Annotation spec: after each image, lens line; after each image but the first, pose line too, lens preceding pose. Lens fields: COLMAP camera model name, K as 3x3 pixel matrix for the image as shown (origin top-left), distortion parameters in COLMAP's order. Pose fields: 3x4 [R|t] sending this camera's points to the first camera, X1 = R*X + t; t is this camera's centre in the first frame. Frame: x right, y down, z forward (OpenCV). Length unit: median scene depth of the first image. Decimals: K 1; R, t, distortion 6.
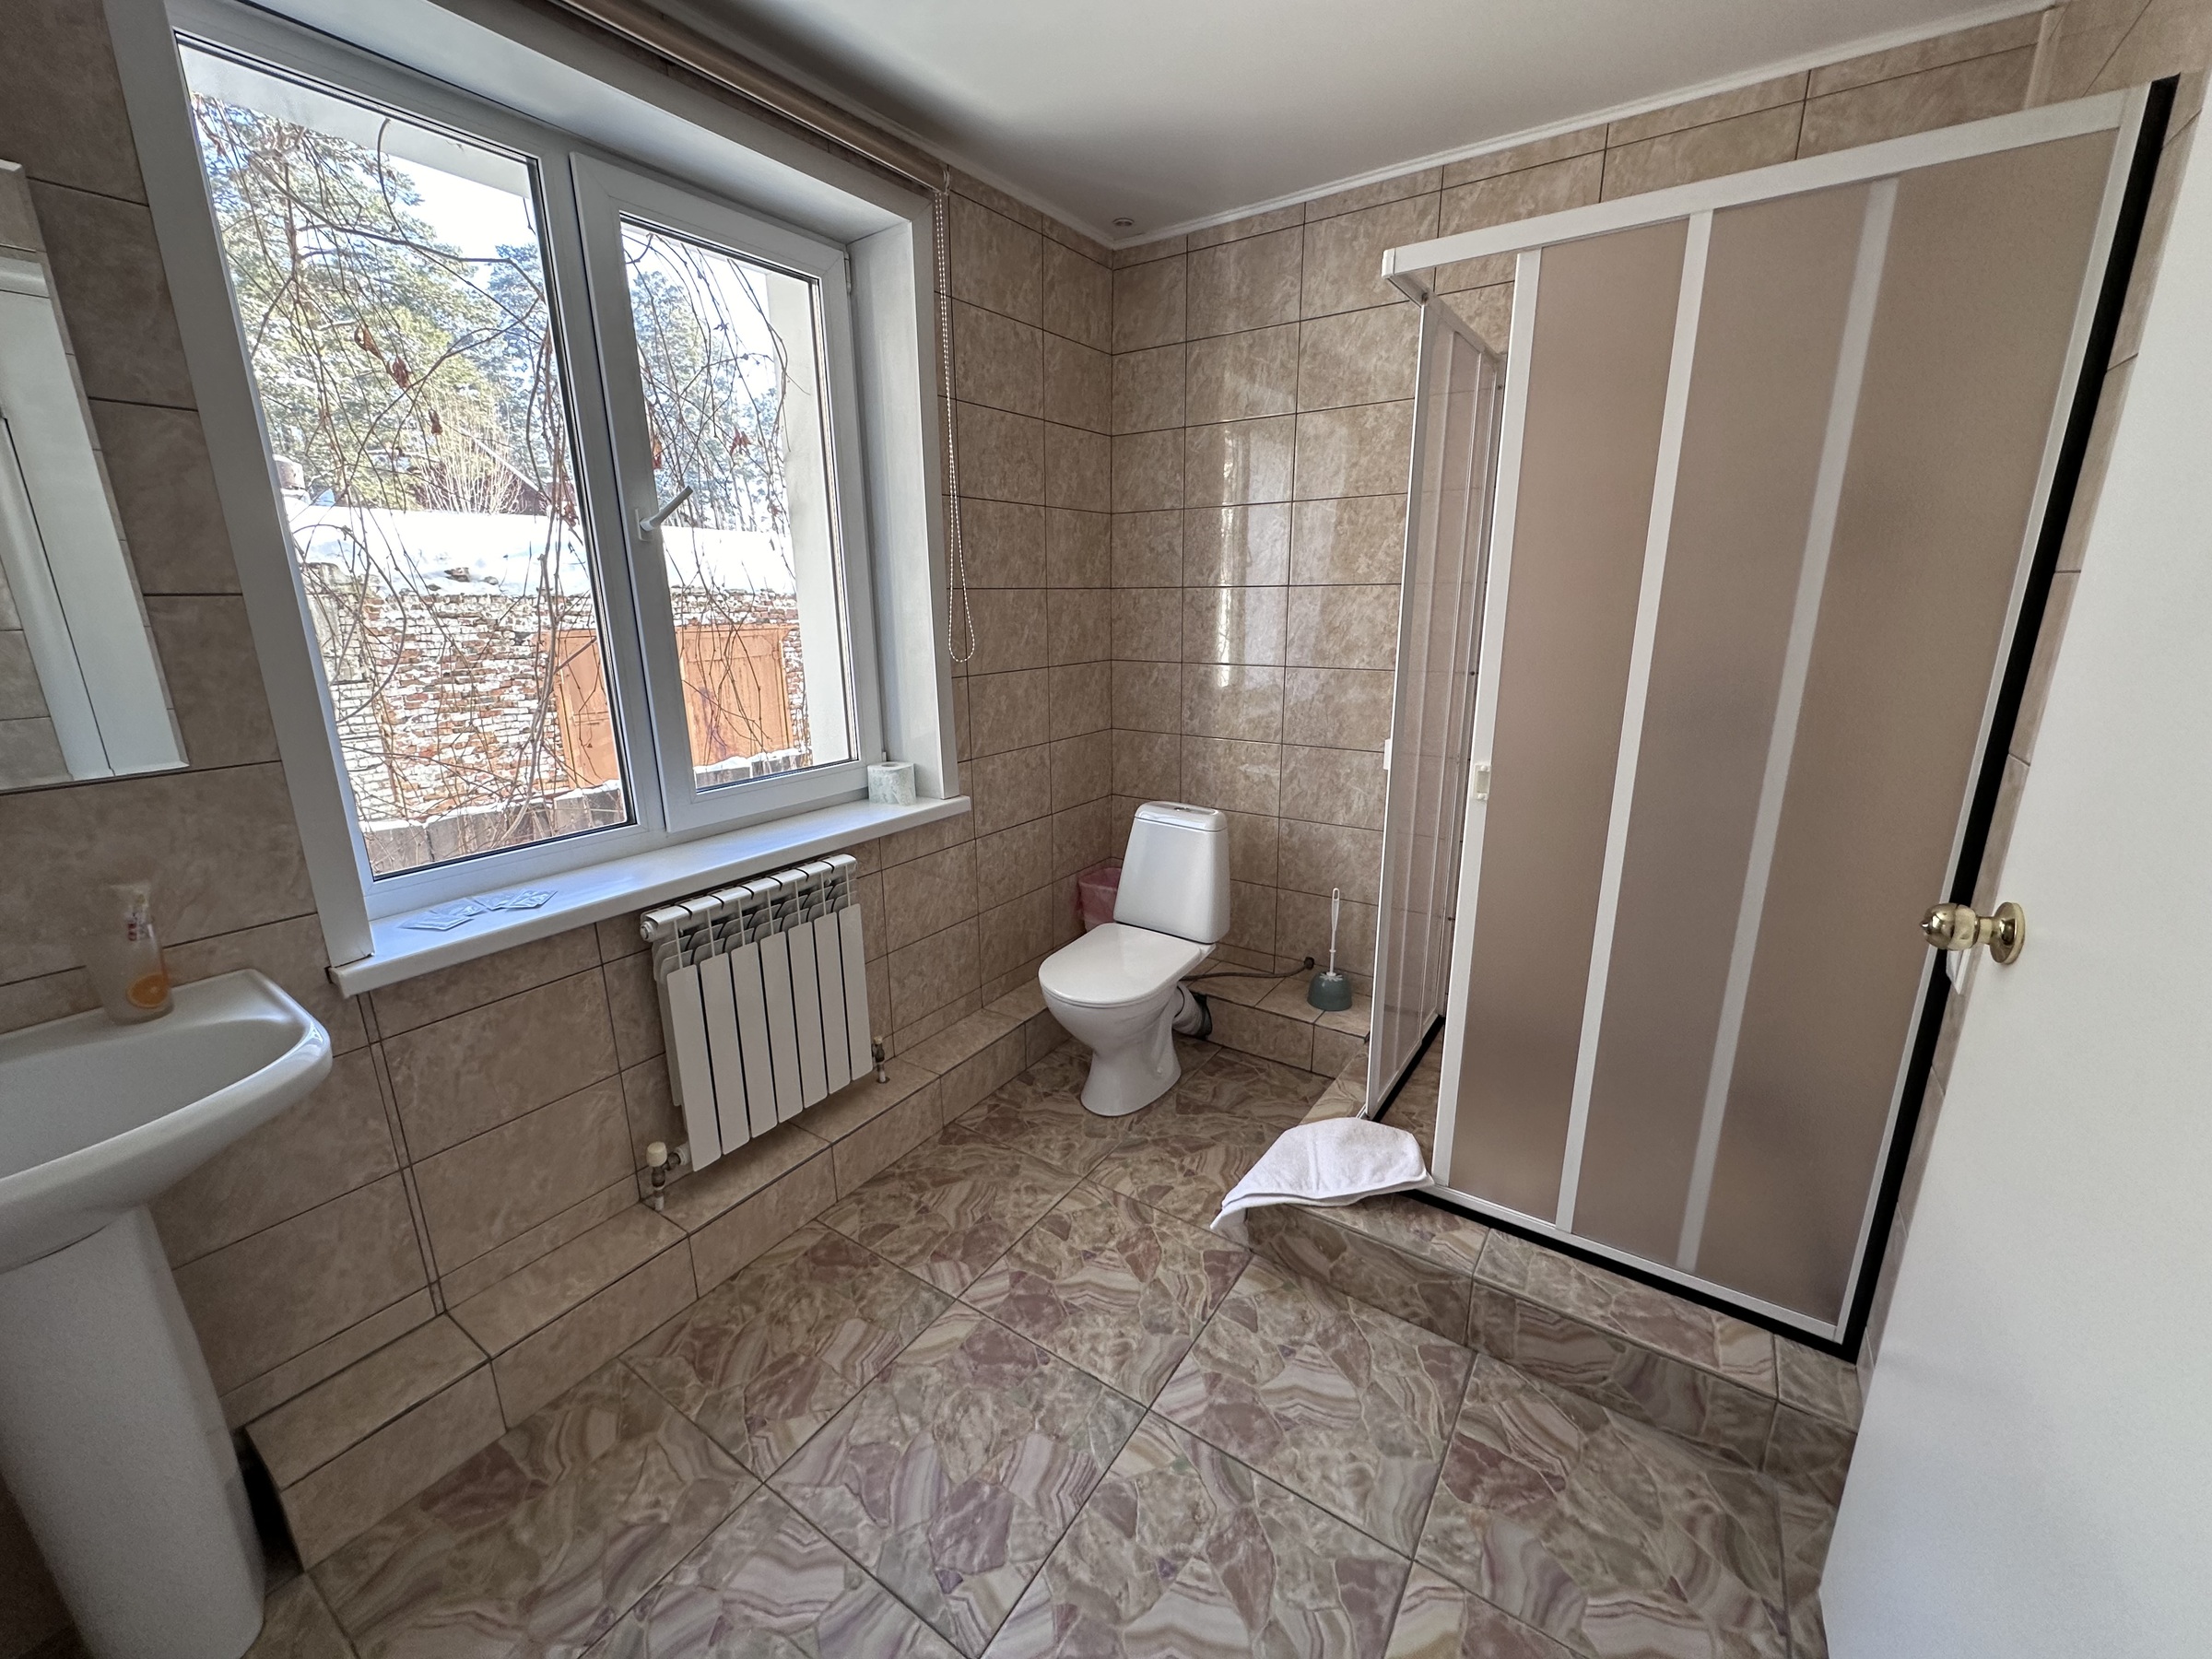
lens RADIAL K [[880.9, 0, 1105.0], [0, 880.9, 824.6], [0, 0, 1]] dist [-0.000996, -0.000005]
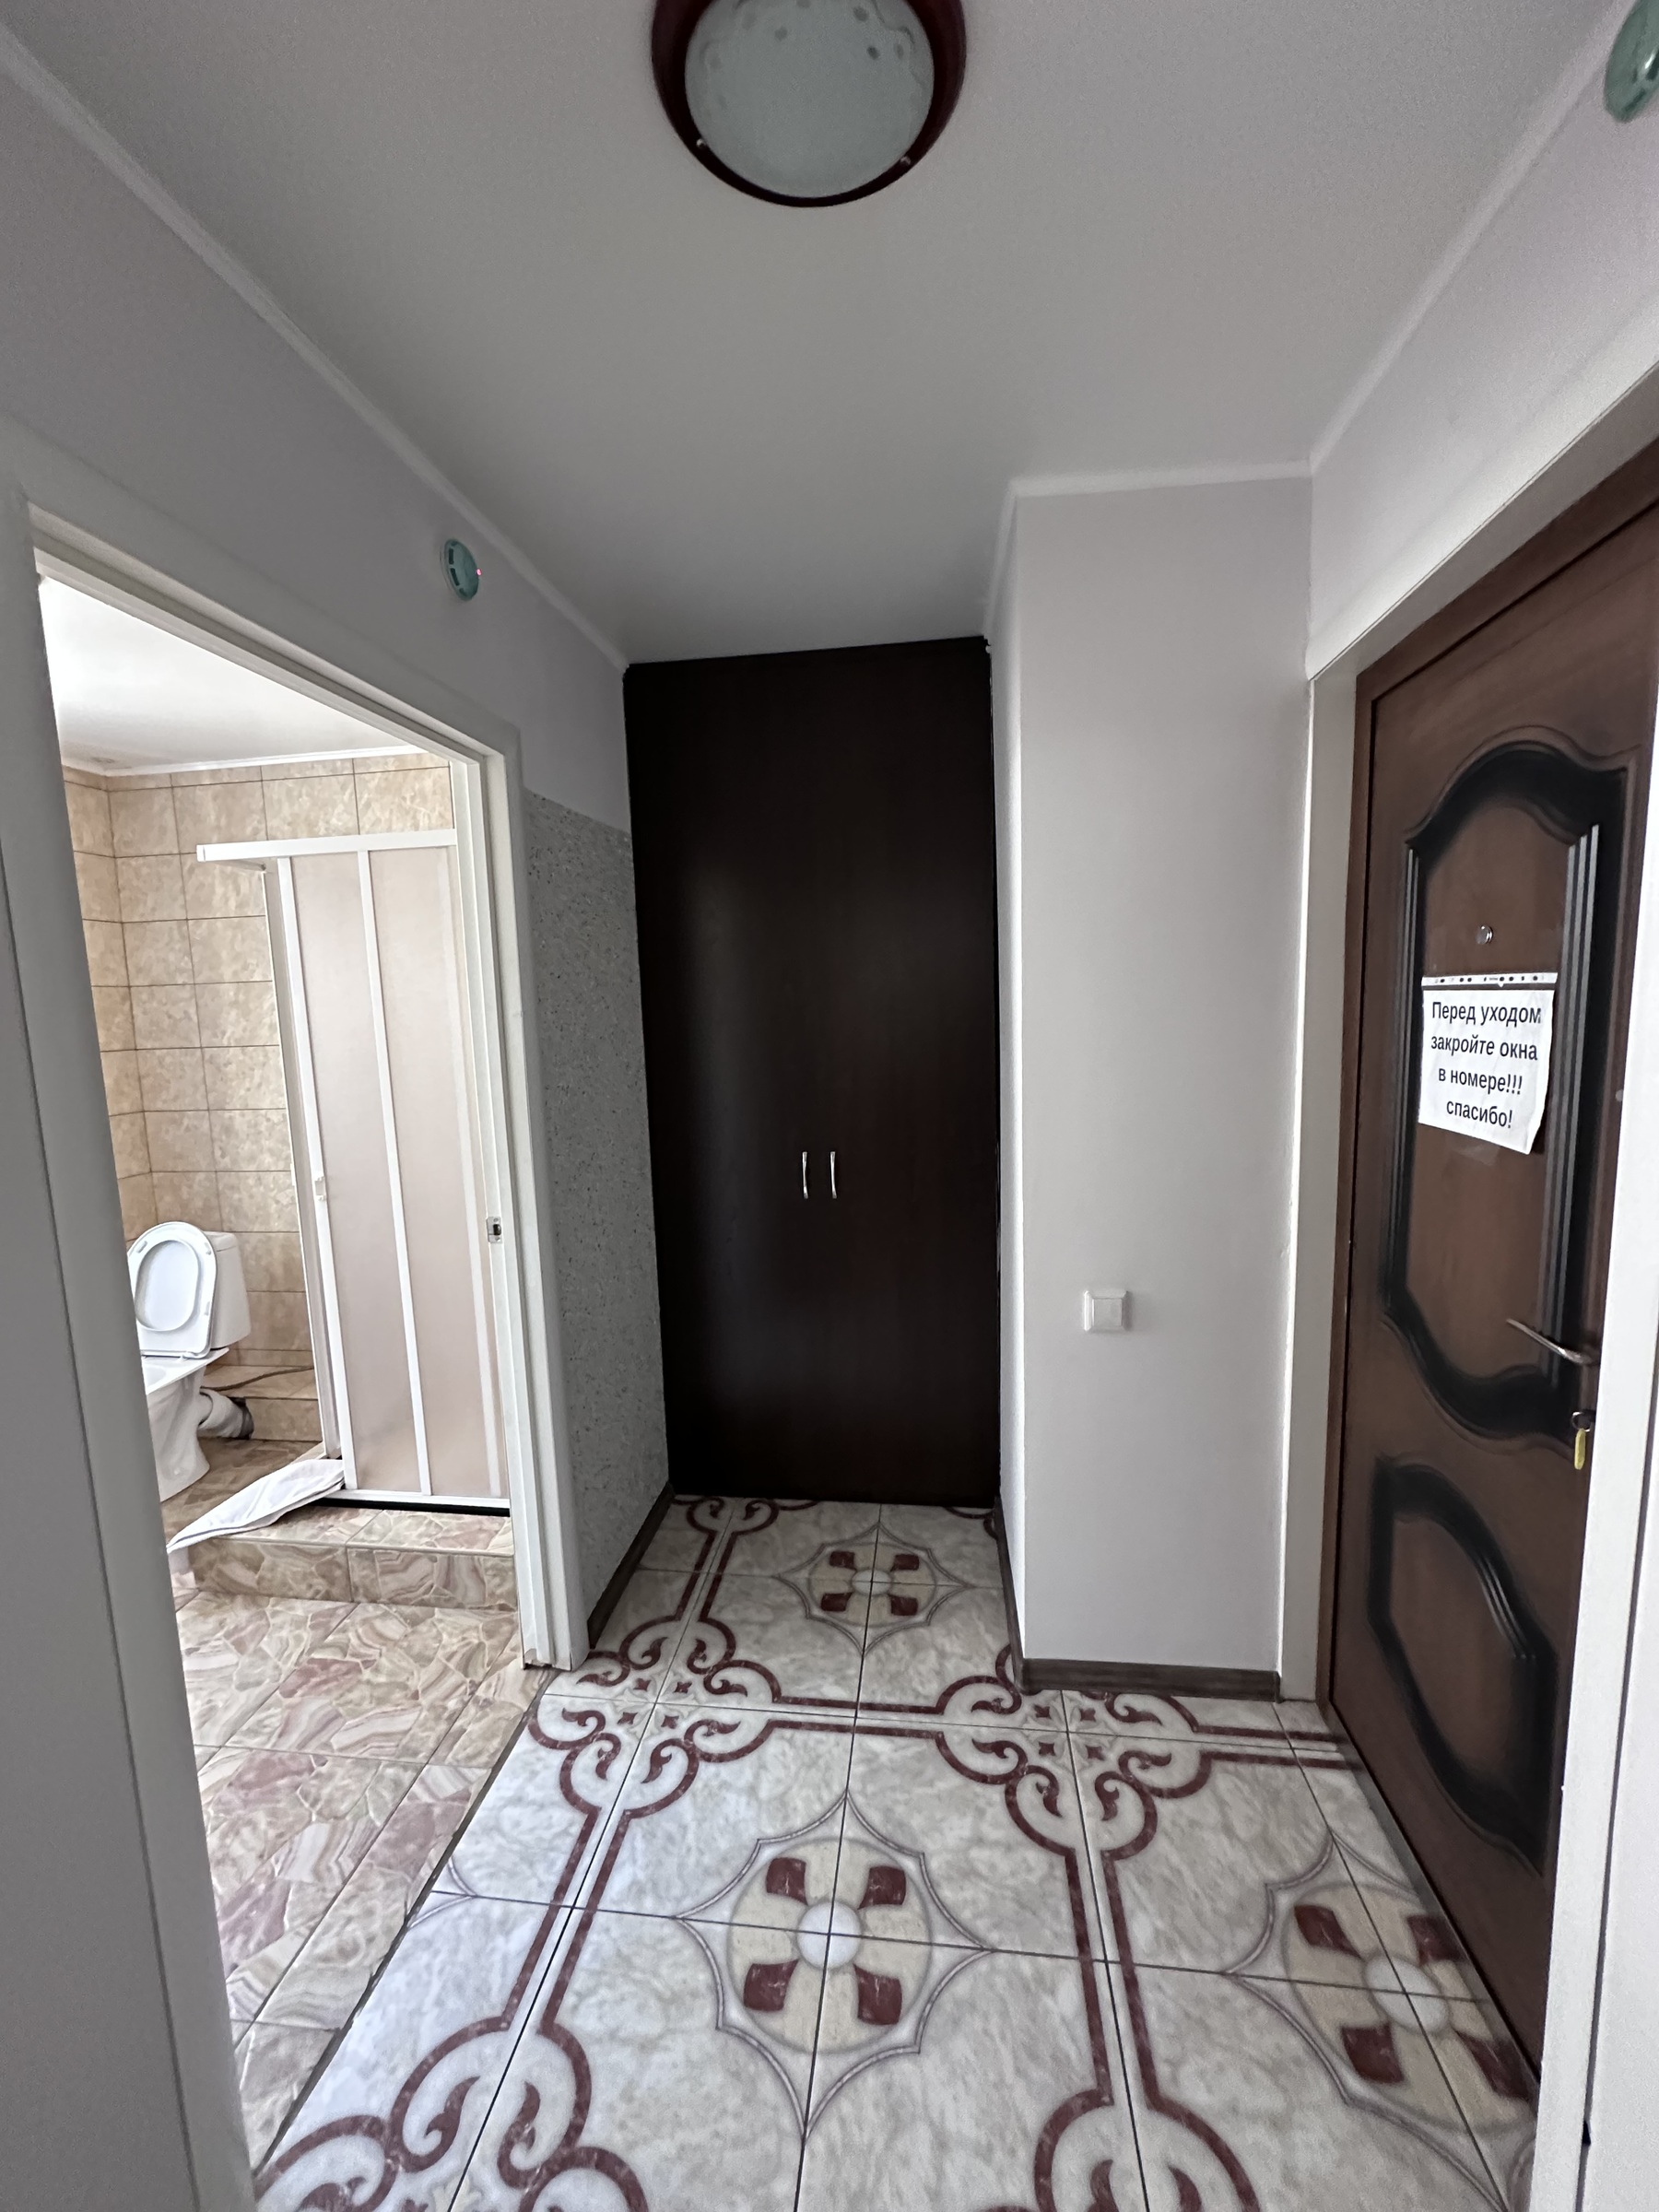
lens RADIAL K [[880.9, 0, 833.8], [0, 880.9, 1104.2], [0, 0, 1]] dist [-0.000996, -0.000005]
pose [[0.894454, -0.072474, 0.441247, 0.359136], [0.137729, 0.983457, -0.117658, 0.067243], [-0.425420, 0.166012, 0.889639, -0.441666]]
